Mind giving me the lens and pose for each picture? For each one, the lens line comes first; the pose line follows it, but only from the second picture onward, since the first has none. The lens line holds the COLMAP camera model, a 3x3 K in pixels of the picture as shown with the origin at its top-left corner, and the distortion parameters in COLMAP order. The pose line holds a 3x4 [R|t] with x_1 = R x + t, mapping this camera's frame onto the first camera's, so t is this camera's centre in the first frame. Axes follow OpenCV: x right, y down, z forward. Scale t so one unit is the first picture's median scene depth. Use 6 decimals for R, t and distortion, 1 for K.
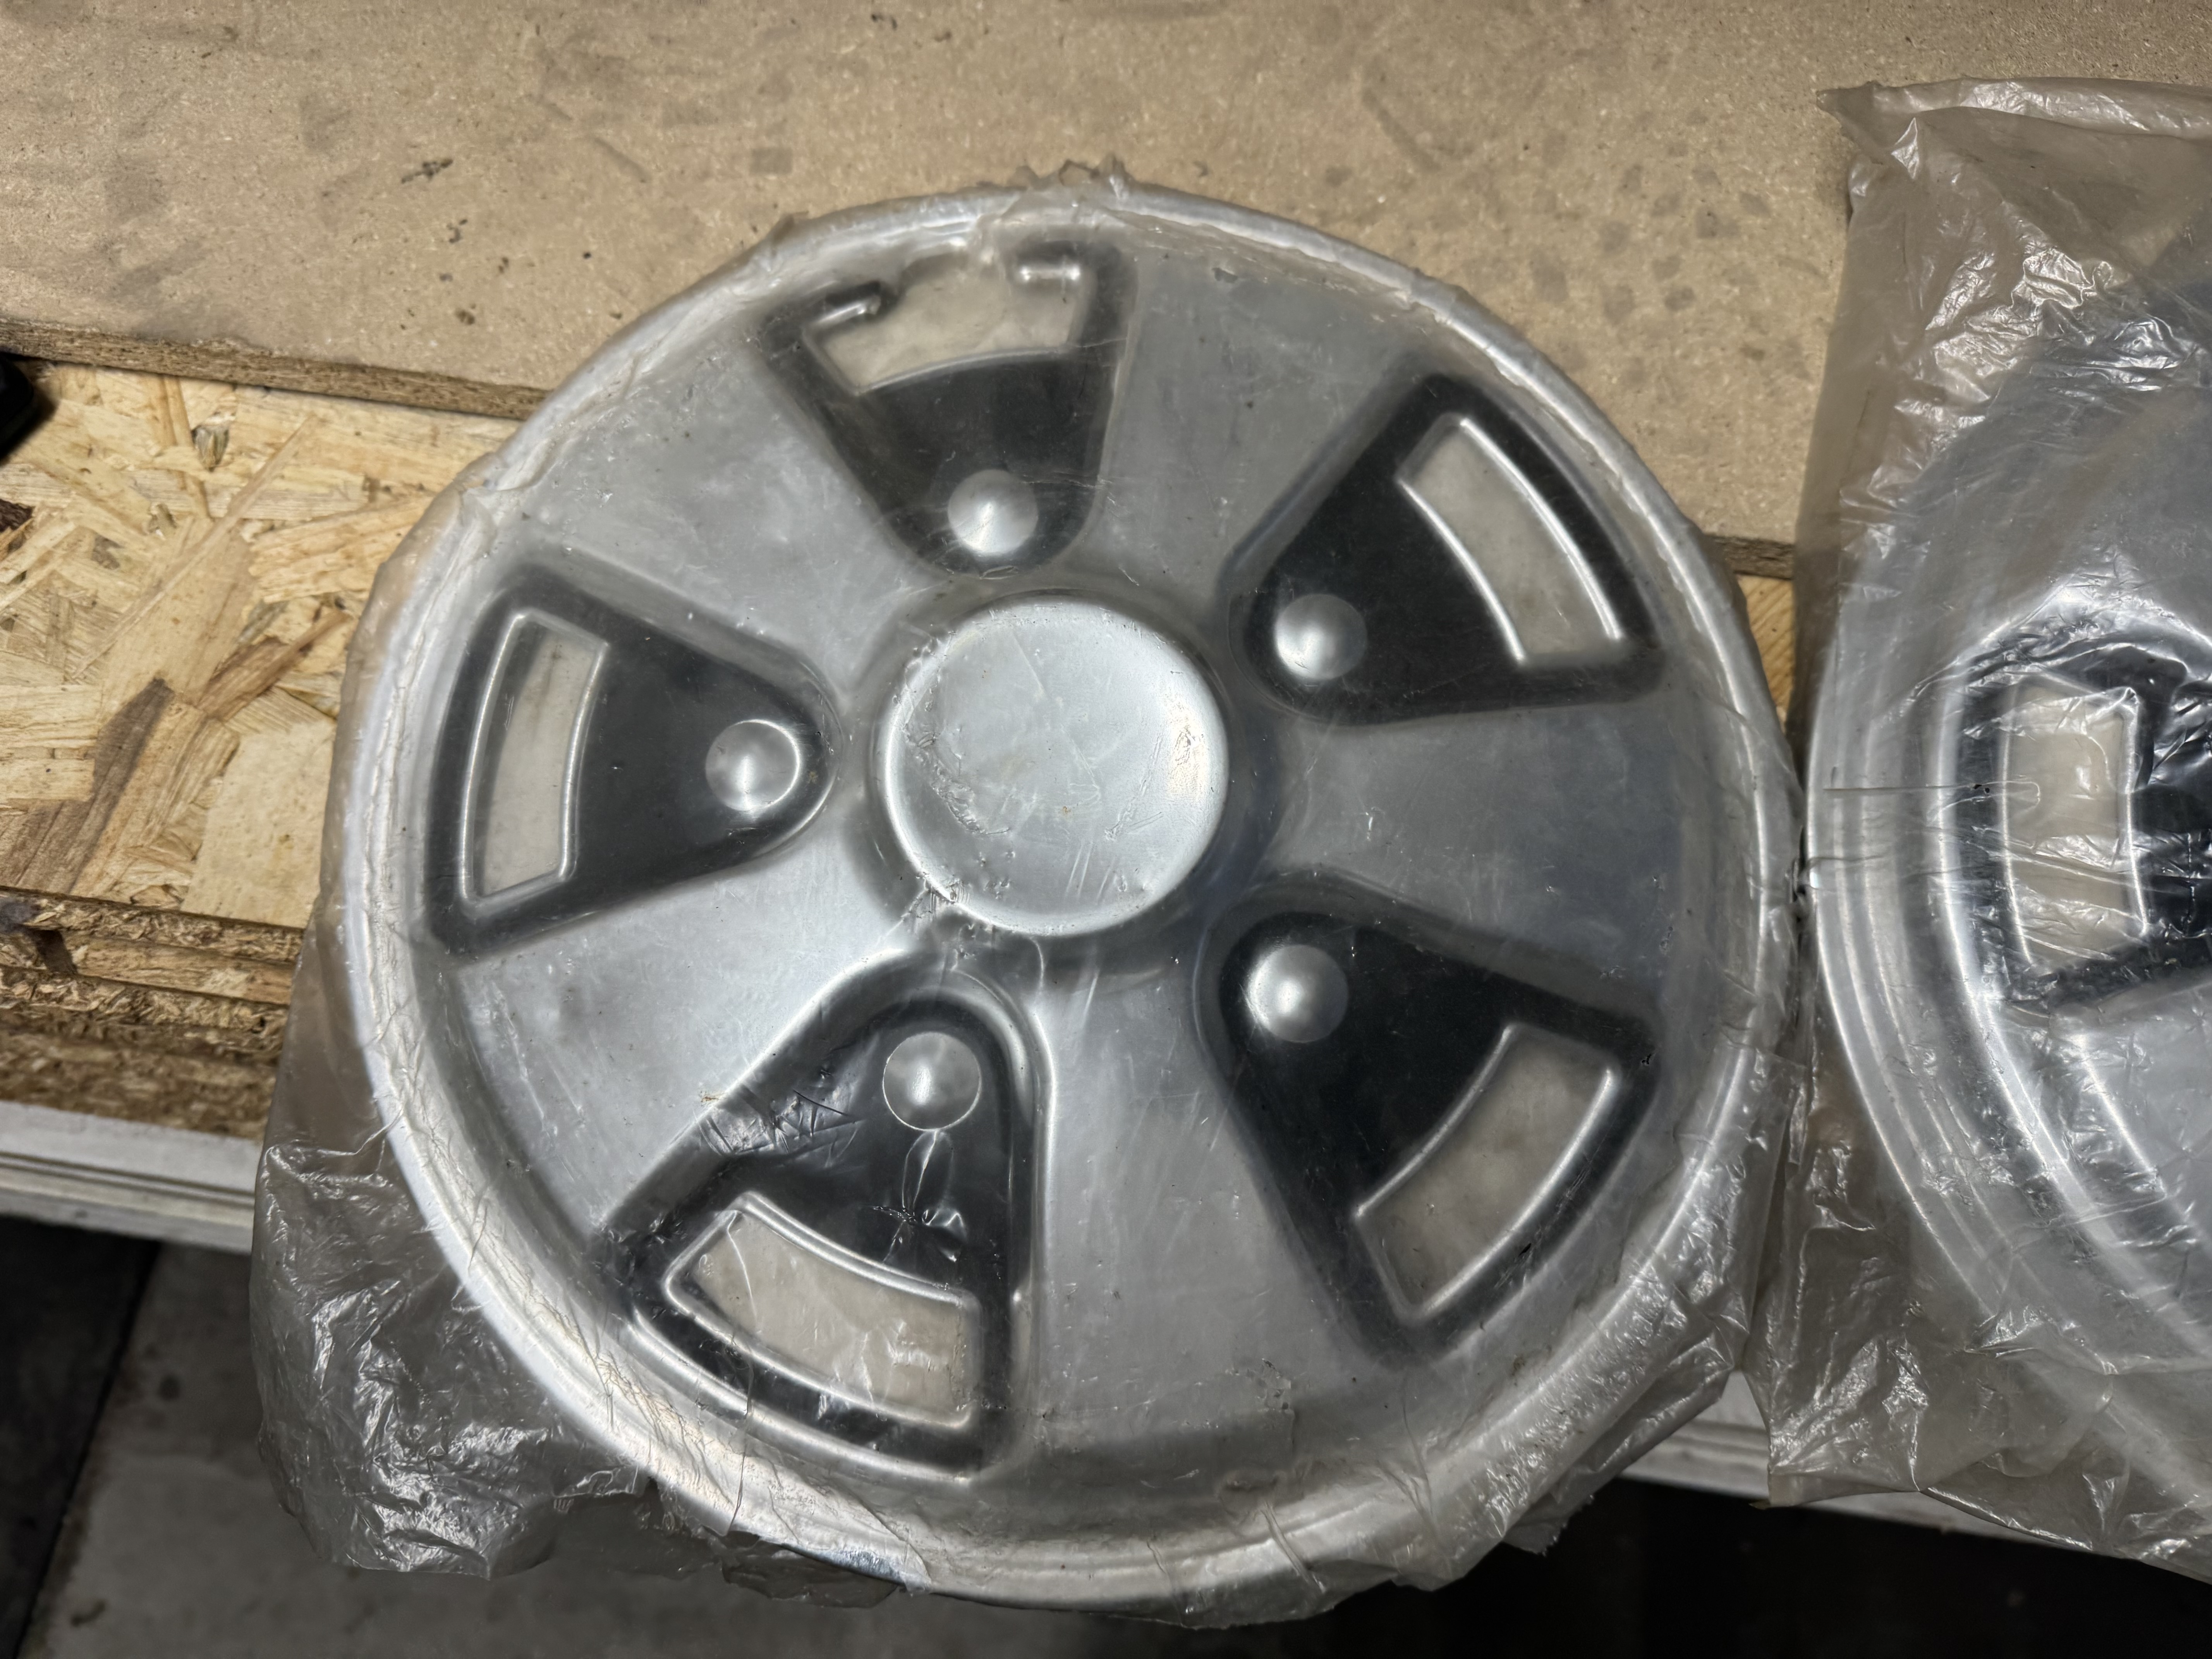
lens RADIAL K [[1540.5, 0, 1089.9], [0, 1540.5, 830.1], [0, 0, 1]] dist [0.000008, -0.019305]
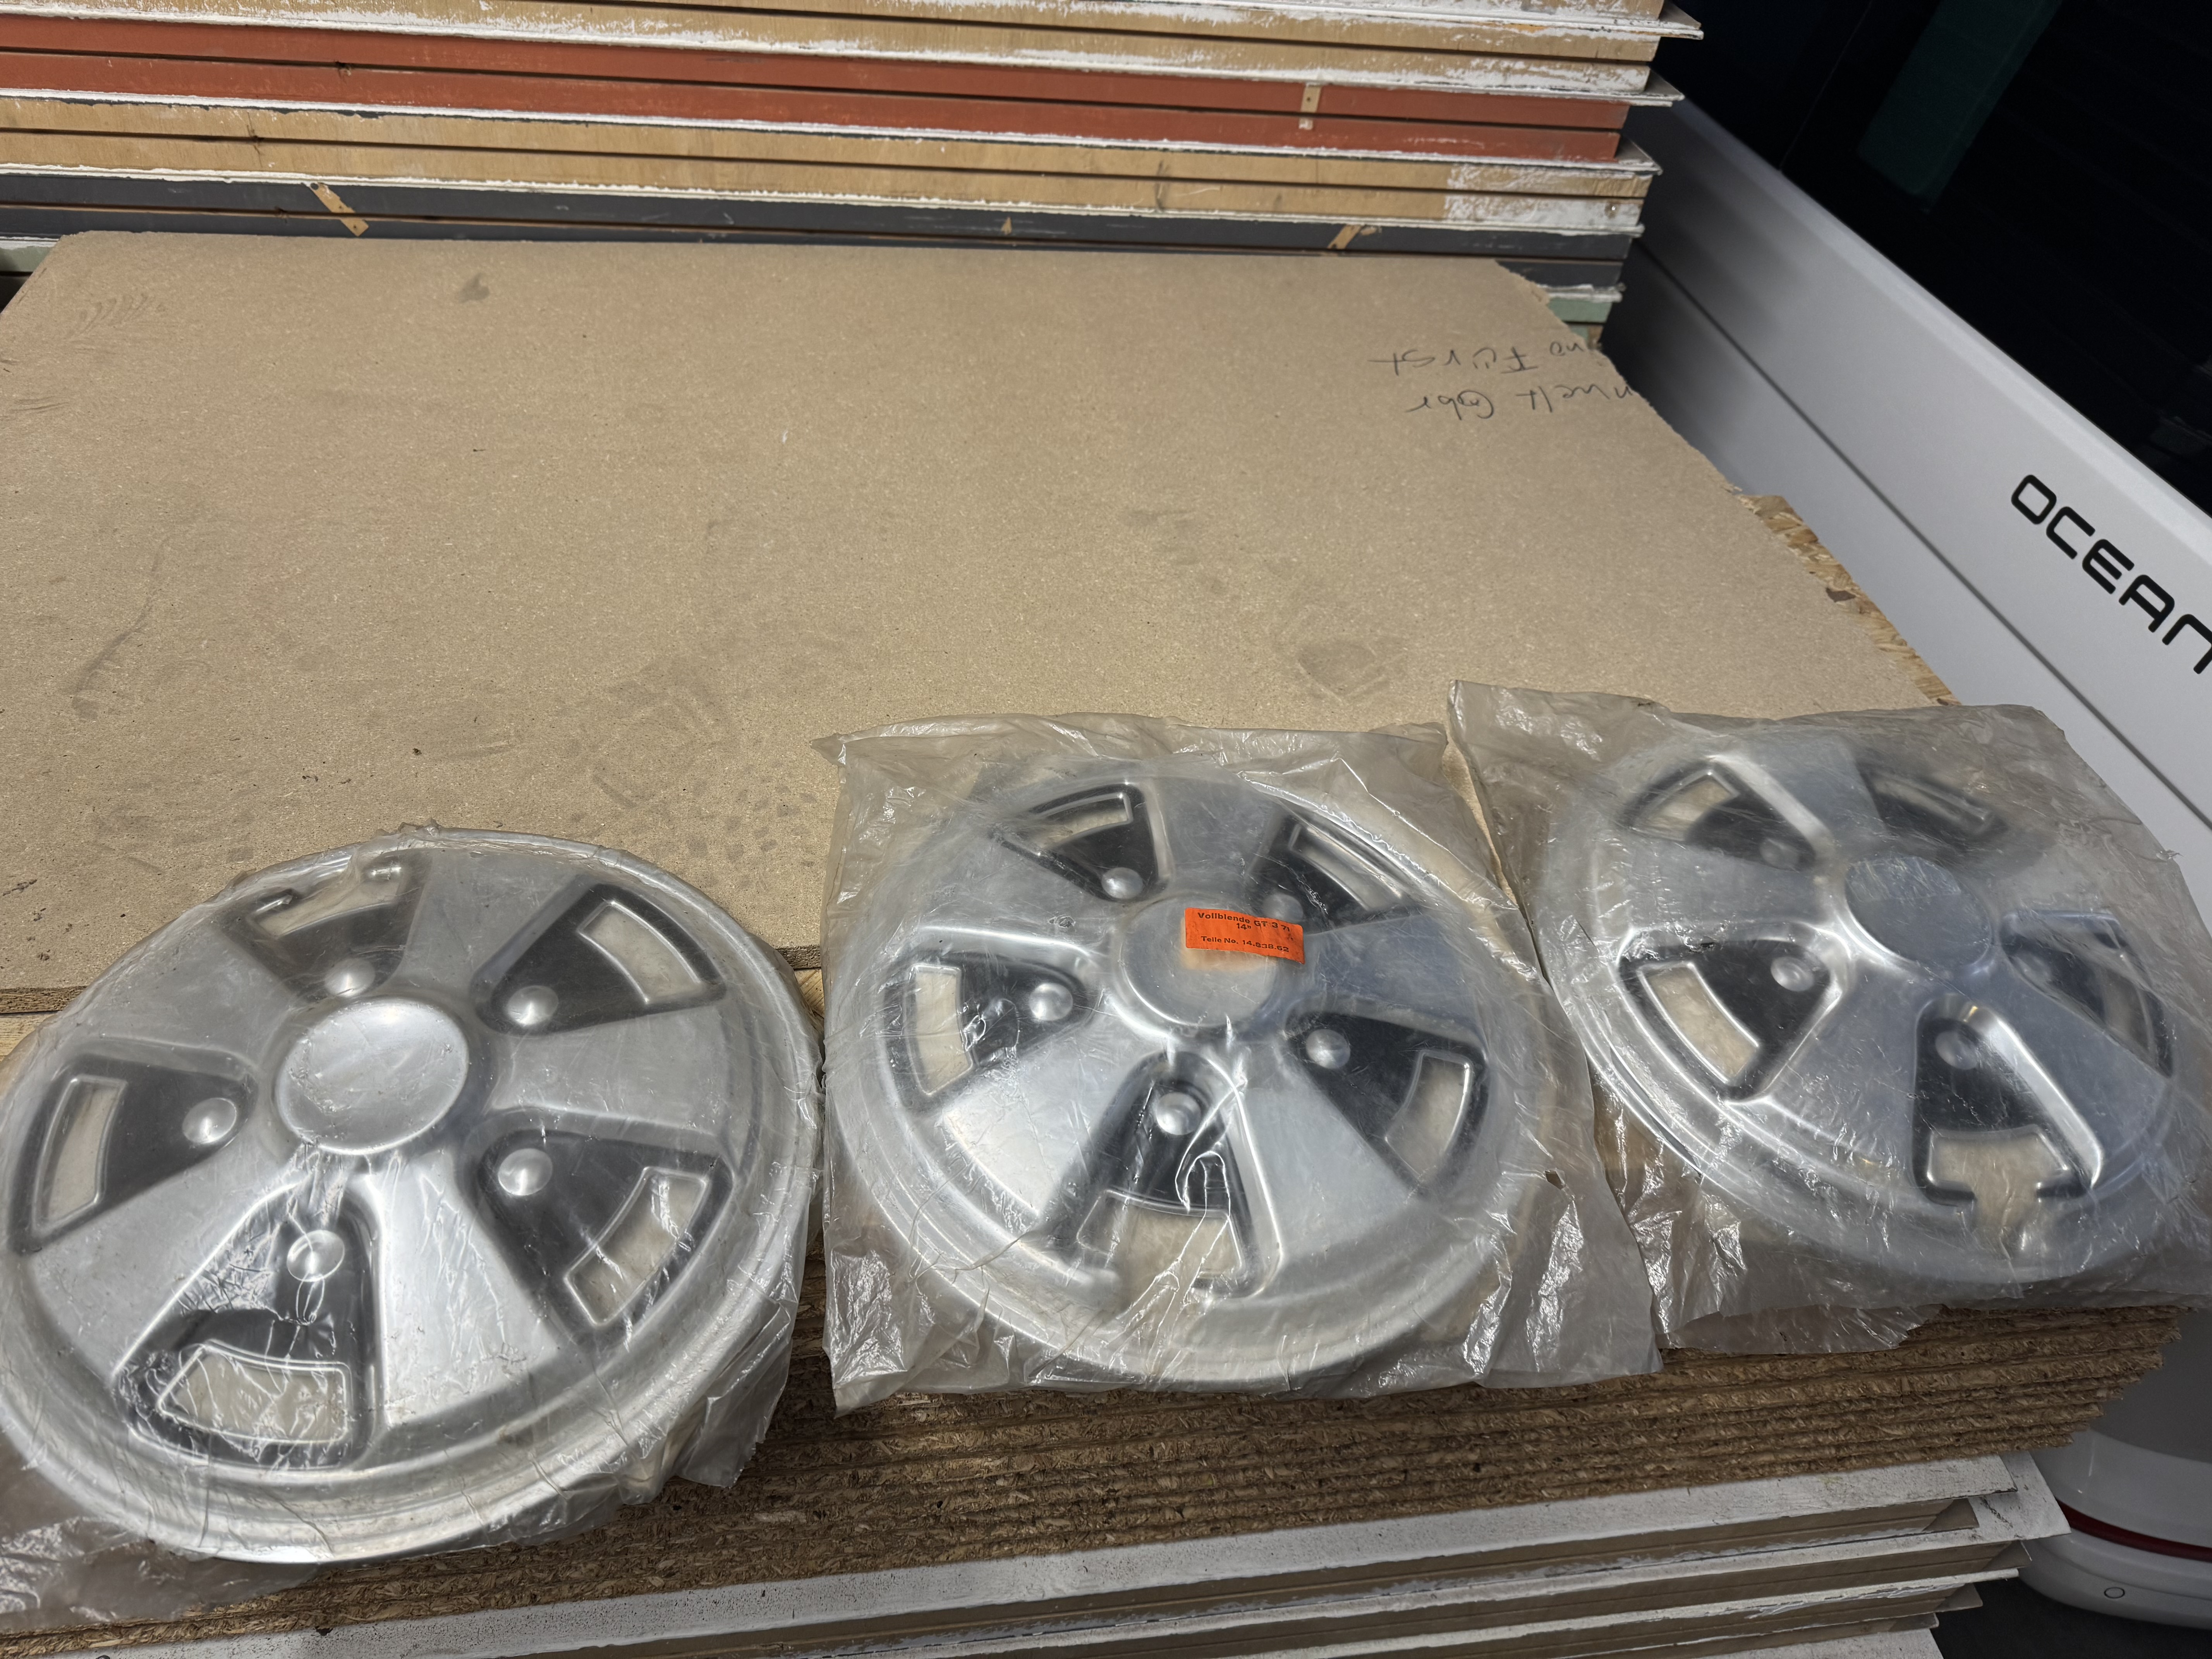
lens RADIAL K [[1540.5, 0, 1118.1], [0, 1540.5, 842.0], [0, 0, 1]] dist [0.000008, -0.019305]
pose [[0.953069, -0.147862, 0.264191, 0.321686], [0.249383, 0.878195, -0.408143, 0.583010], [-0.171662, 0.454873, 0.873855, -0.803464]]
